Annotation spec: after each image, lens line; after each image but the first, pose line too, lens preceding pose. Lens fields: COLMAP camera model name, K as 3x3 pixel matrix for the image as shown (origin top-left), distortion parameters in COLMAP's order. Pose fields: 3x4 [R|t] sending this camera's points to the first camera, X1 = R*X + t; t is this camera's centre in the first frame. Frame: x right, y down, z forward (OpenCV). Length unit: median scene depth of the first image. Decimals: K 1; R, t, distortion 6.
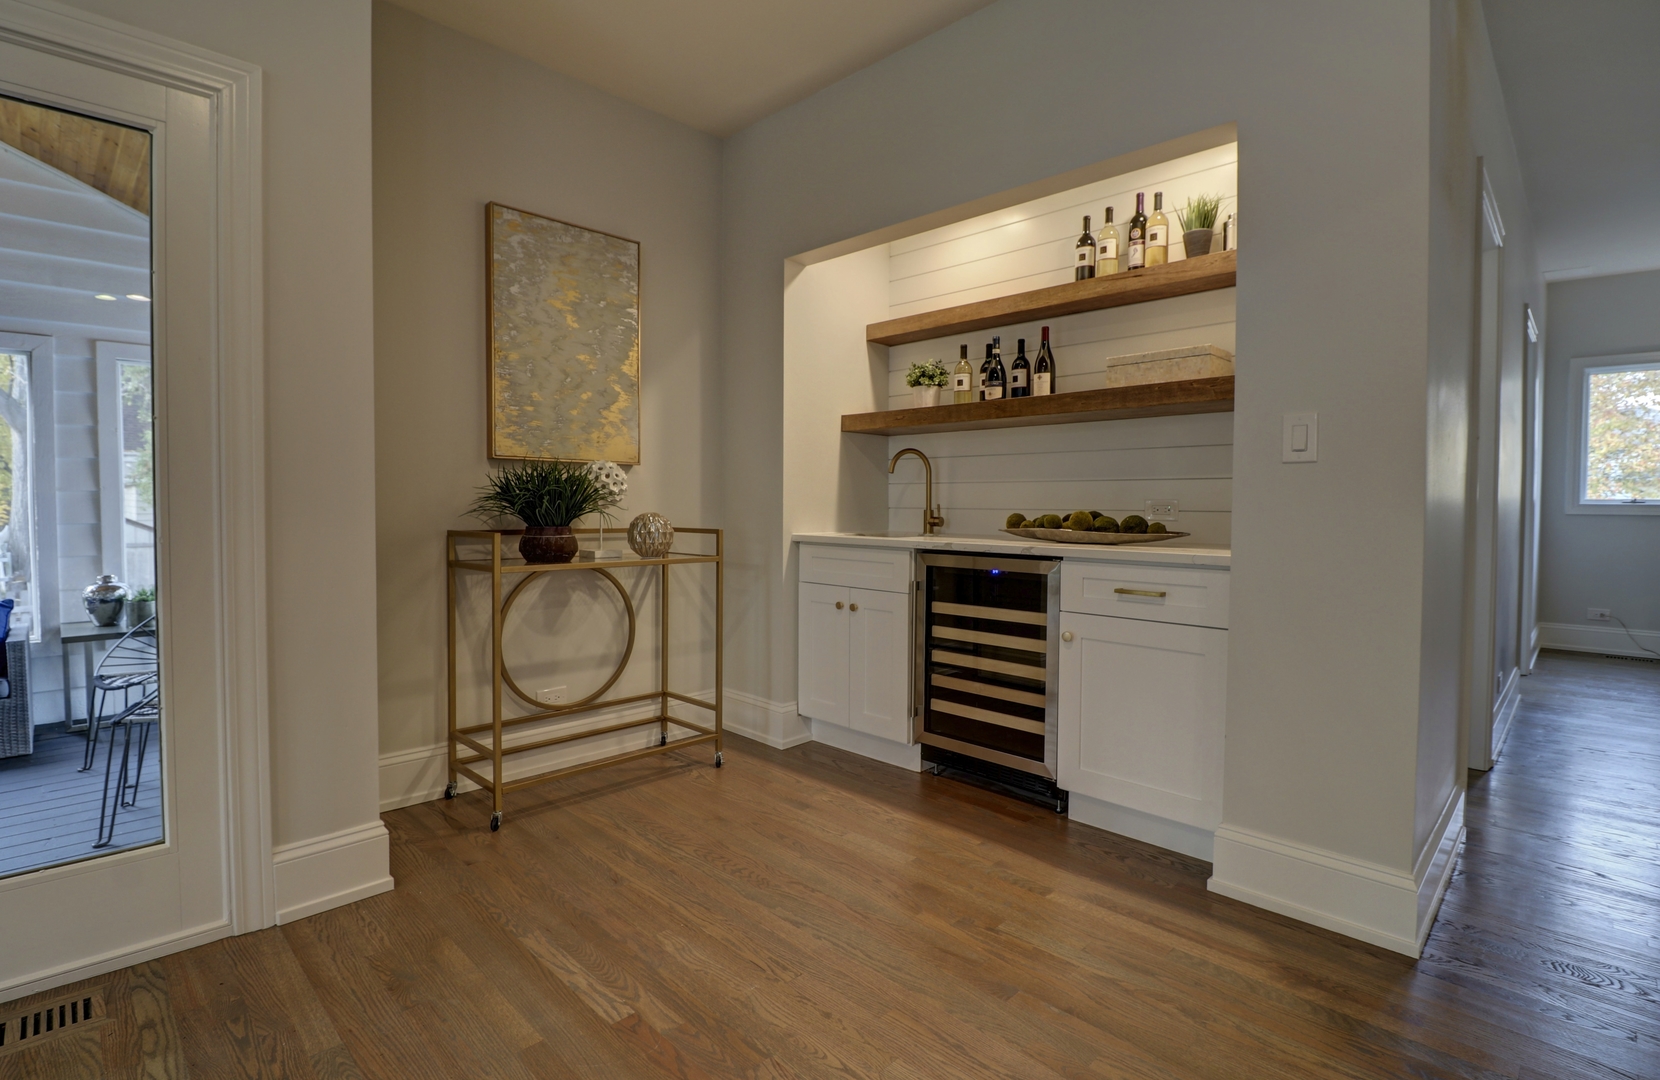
lens RADIAL K [[793.1, 0, 828.5], [0, 793.1, 531.9], [0, 0, 1]] dist [-0.015396, -0.000862]
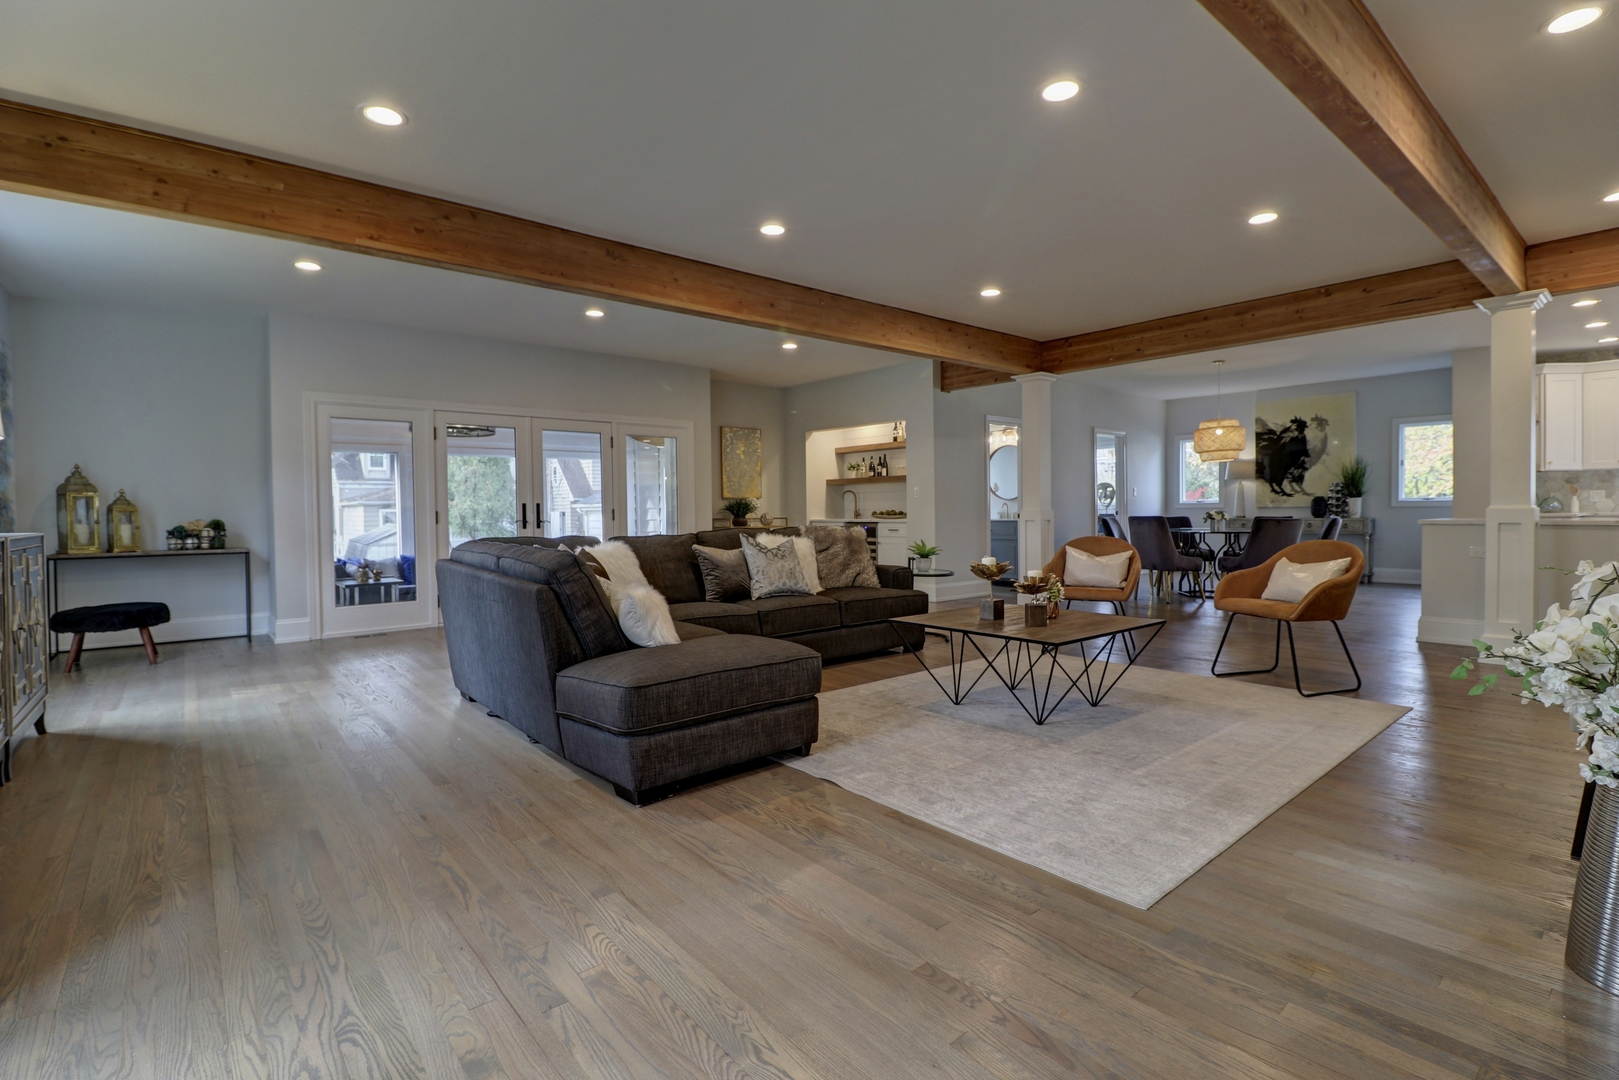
lens RADIAL K [[747.4, 0, 805.1], [0, 747.4, 526.3], [0, 0, 1]] dist [-0.011693, -0.003652]
pose [[0.995555, -0.016300, -0.092761, 0.218700], [0.014897, 0.999764, -0.015789, 0.080465], [0.092997, 0.014337, 0.995563, -2.028371]]
